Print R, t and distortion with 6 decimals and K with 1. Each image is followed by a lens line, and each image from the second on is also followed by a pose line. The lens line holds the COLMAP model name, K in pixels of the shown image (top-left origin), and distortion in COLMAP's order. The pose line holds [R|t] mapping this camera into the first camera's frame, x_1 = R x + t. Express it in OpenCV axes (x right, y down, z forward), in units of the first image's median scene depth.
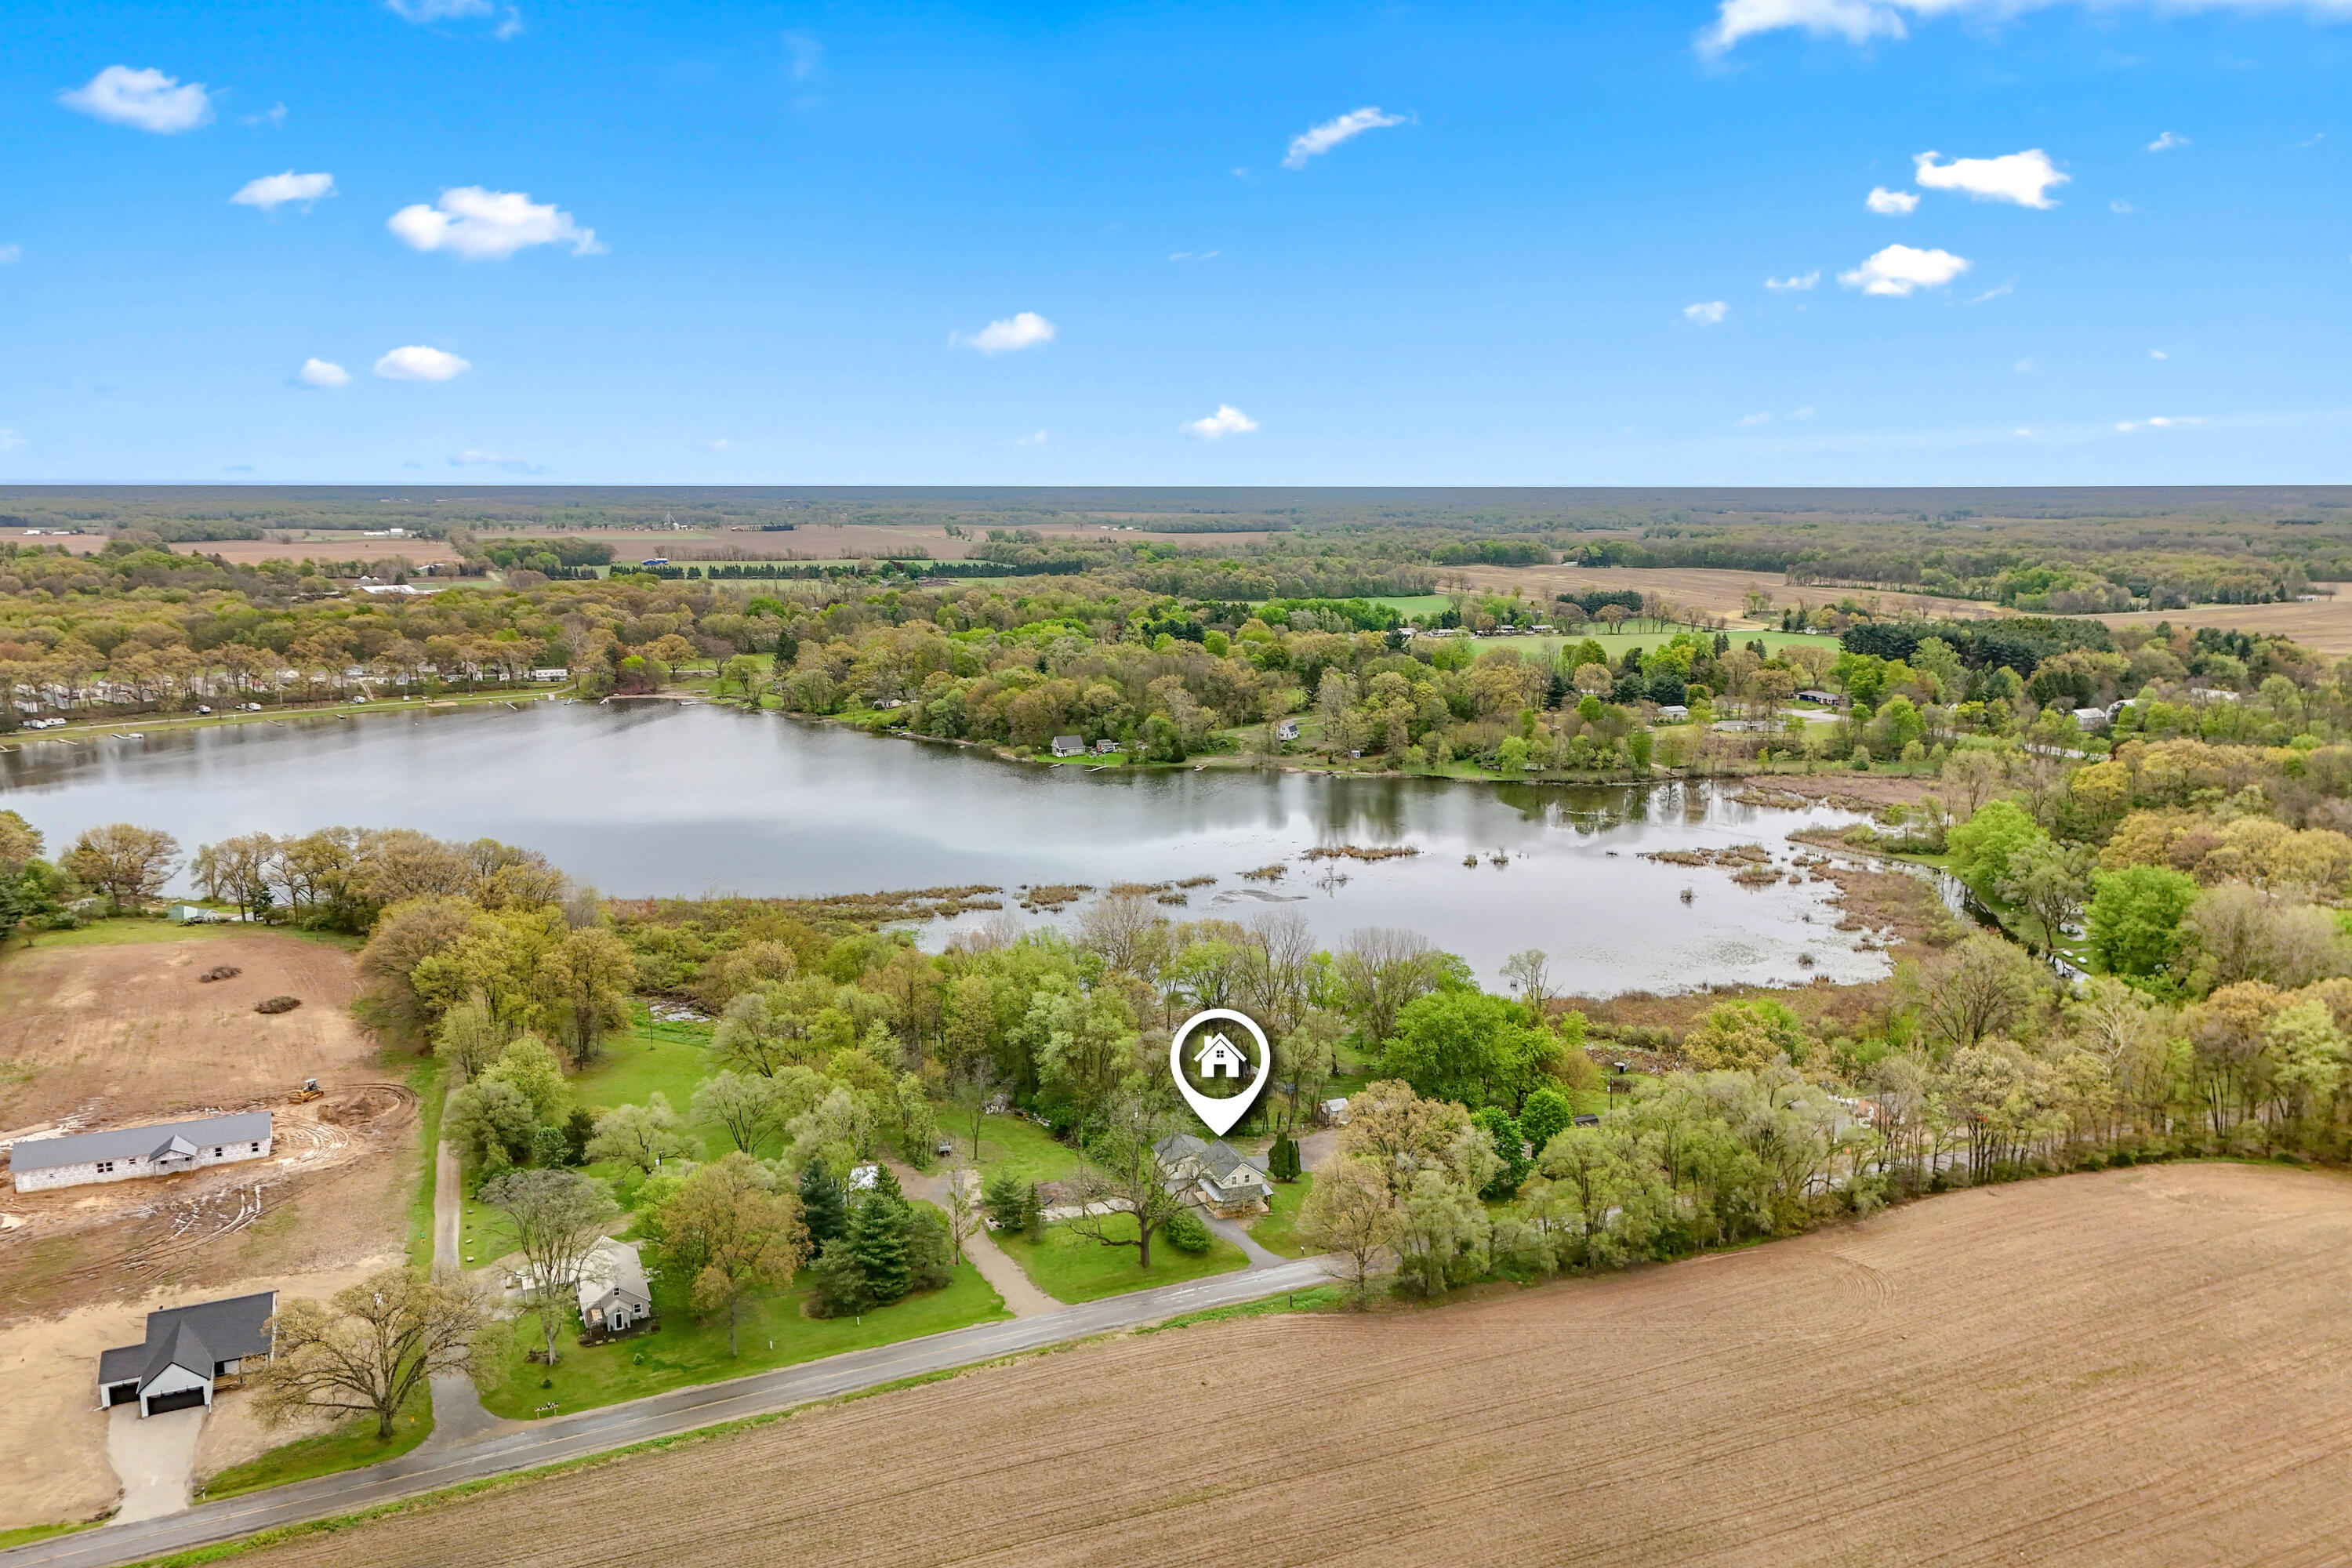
lens RADIAL K [[1782.5, 0, 1163.2], [0, 1782.5, 781.2], [0, 0, 1]] dist [0.098083, -0.091494]
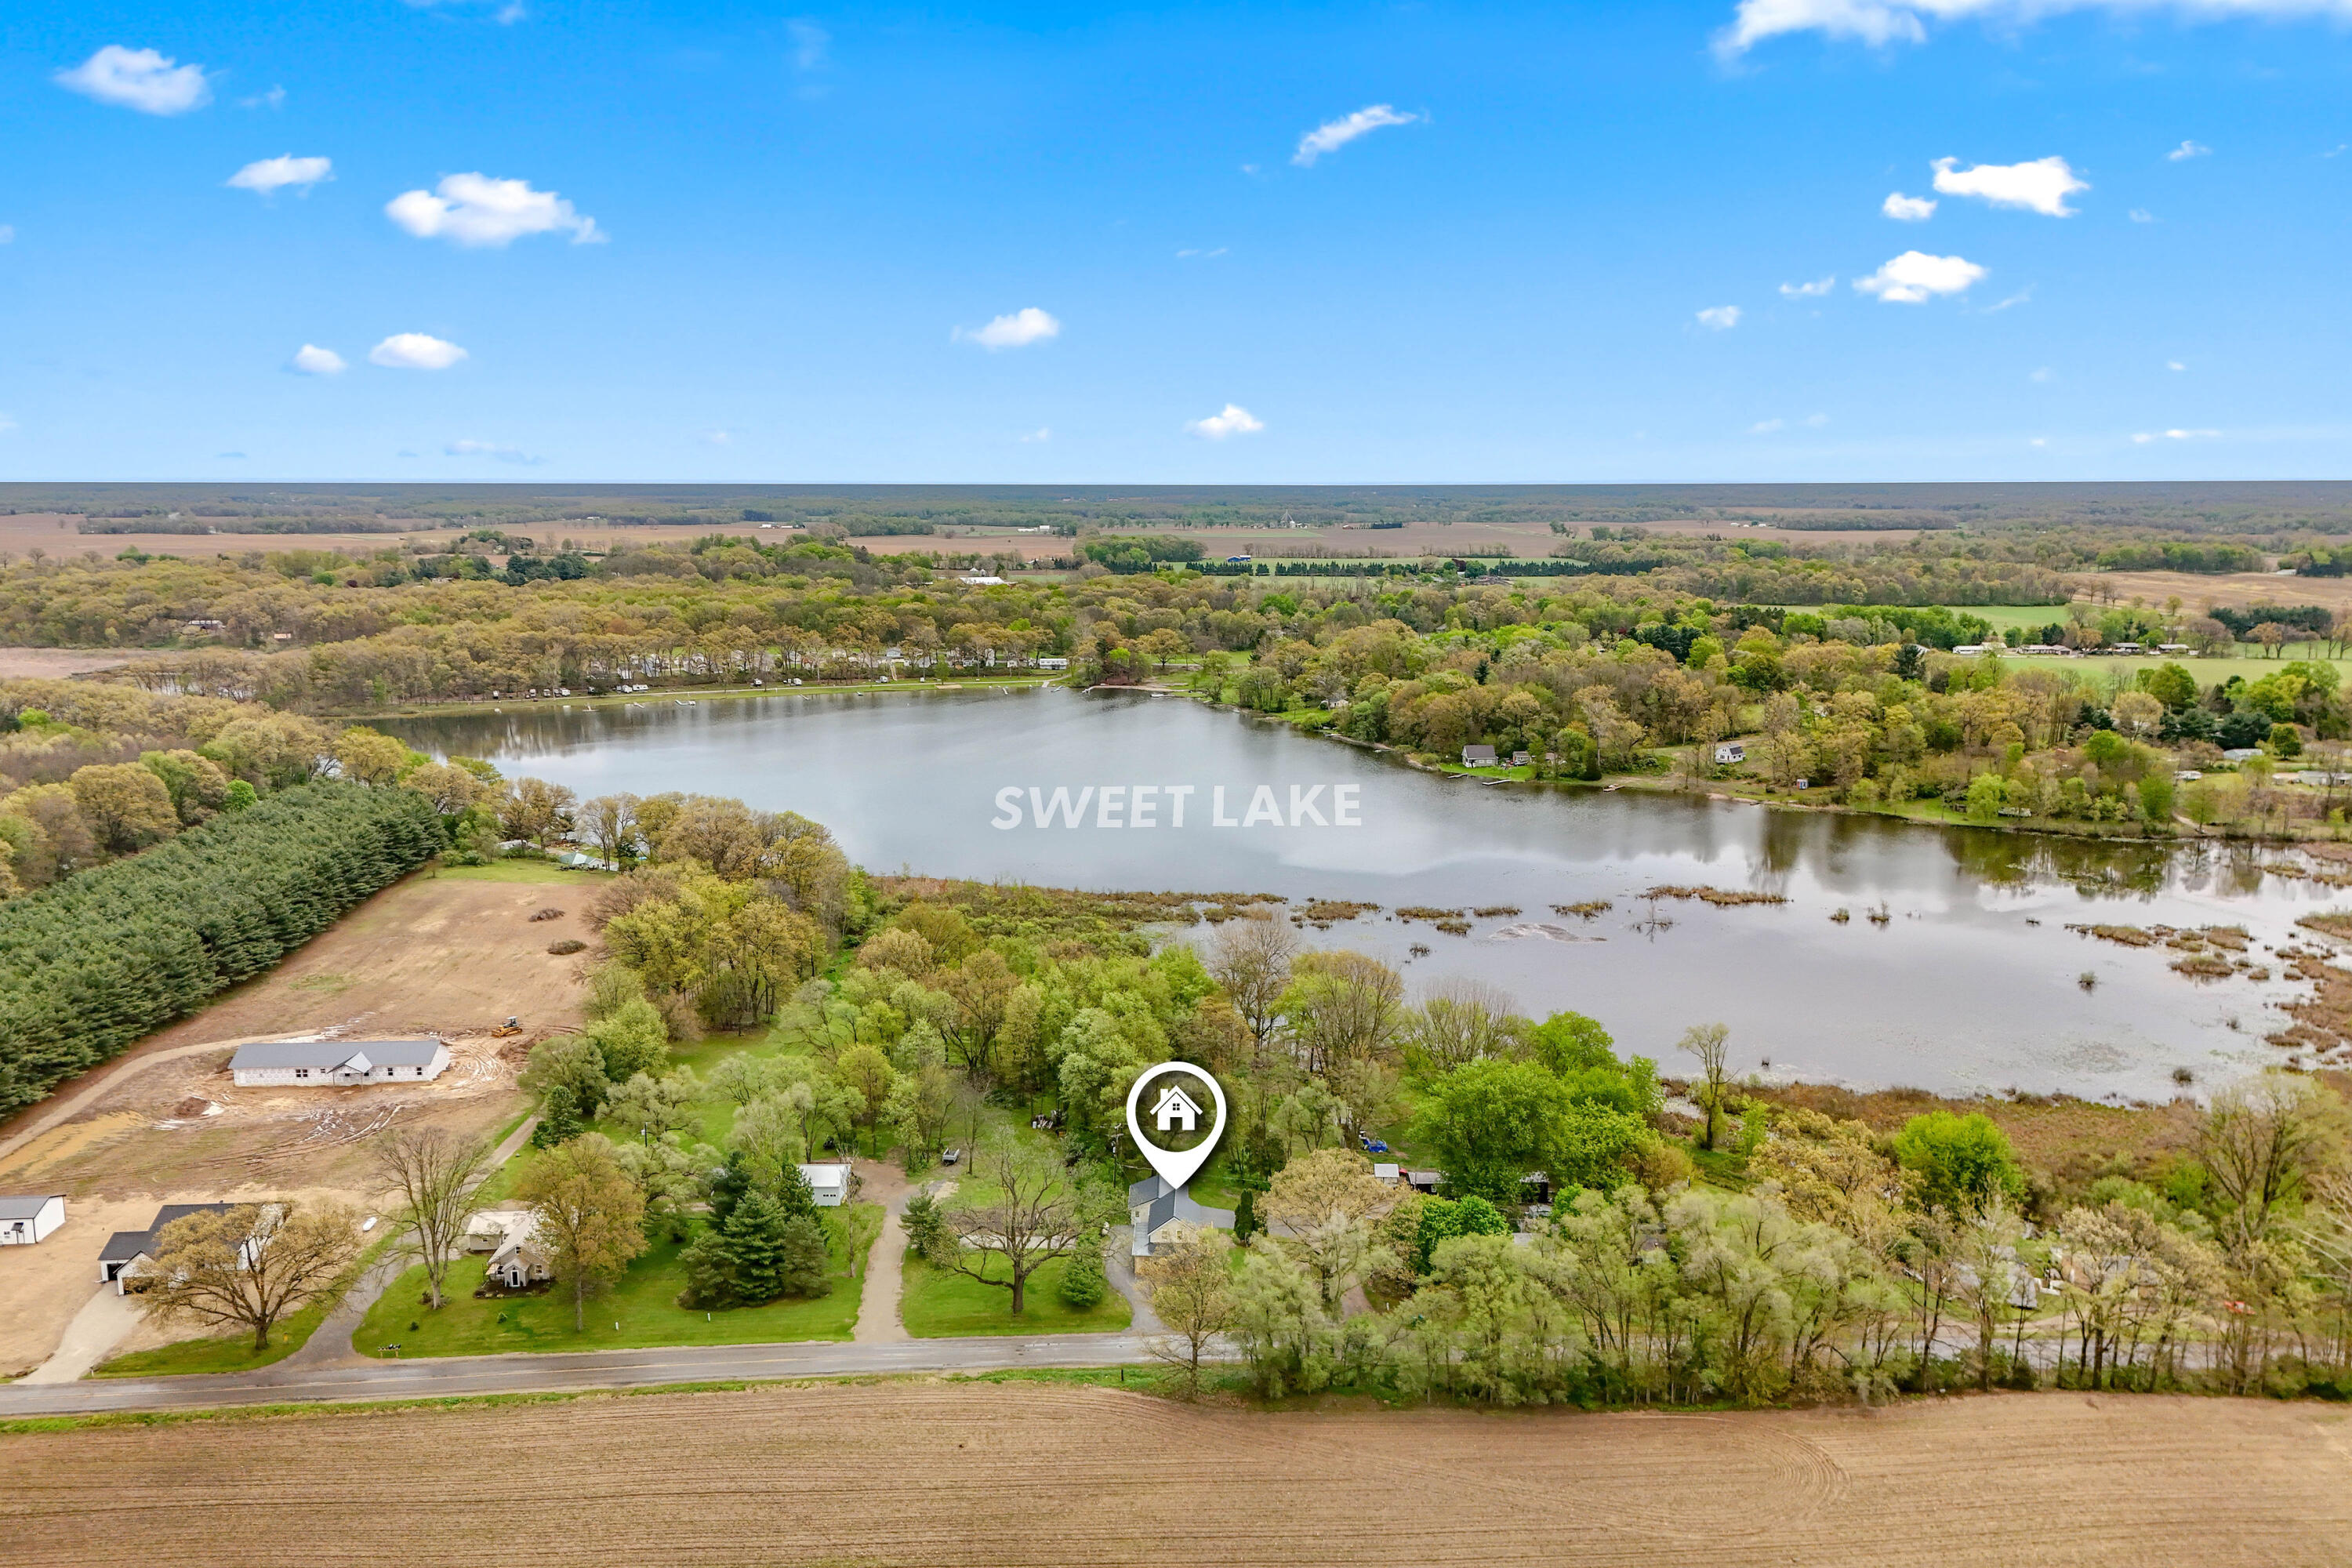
lens RADIAL K [[1782.5, 0, 1163.2], [0, 1782.5, 781.2], [0, 0, 1]] dist [0.098083, -0.091494]
pose [[0.929307, 0.061202, -0.364202, 0.143679], [-0.060594, 0.998076, 0.013108, -0.009201], [0.364304, 0.009887, 0.931228, 0.053413]]
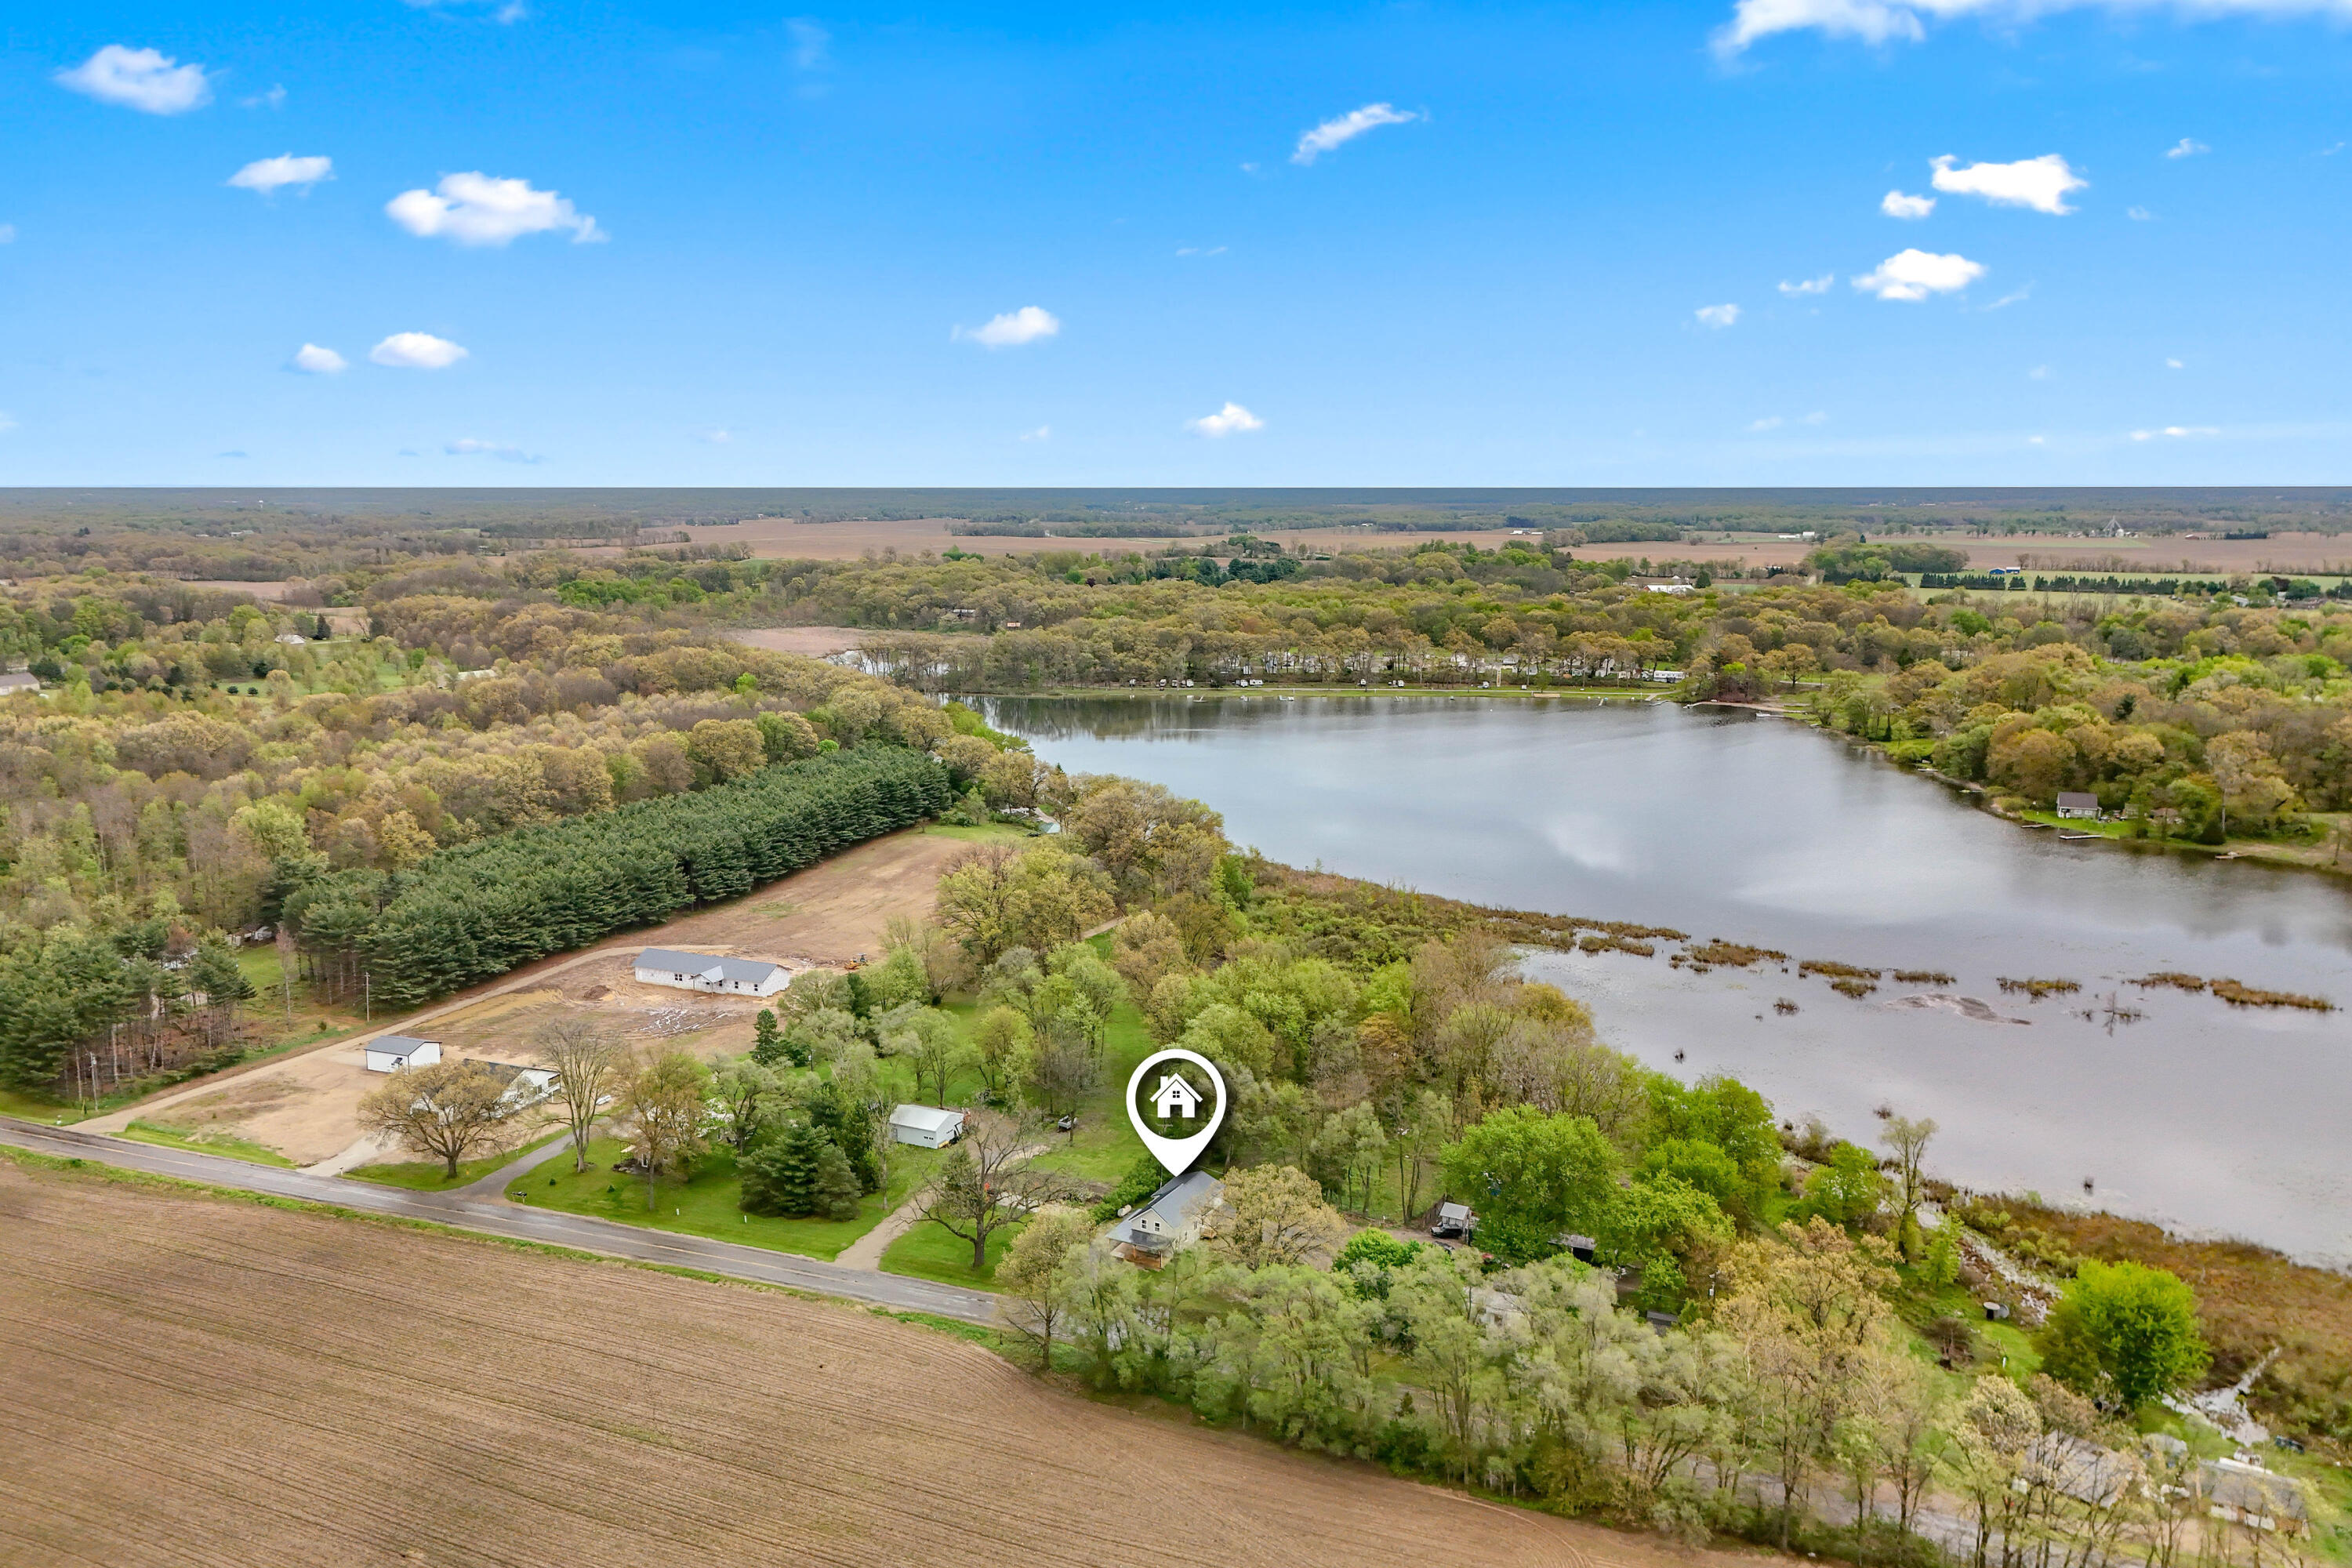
lens RADIAL K [[1782.5, 0, 1163.2], [0, 1782.5, 781.2], [0, 0, 1]] dist [0.098083, -0.091494]
pose [[0.671781, 0.121699, -0.730684, 0.280784], [-0.123391, 0.991015, 0.051614, -0.023080], [0.730400, 0.055487, 0.680762, 0.139668]]
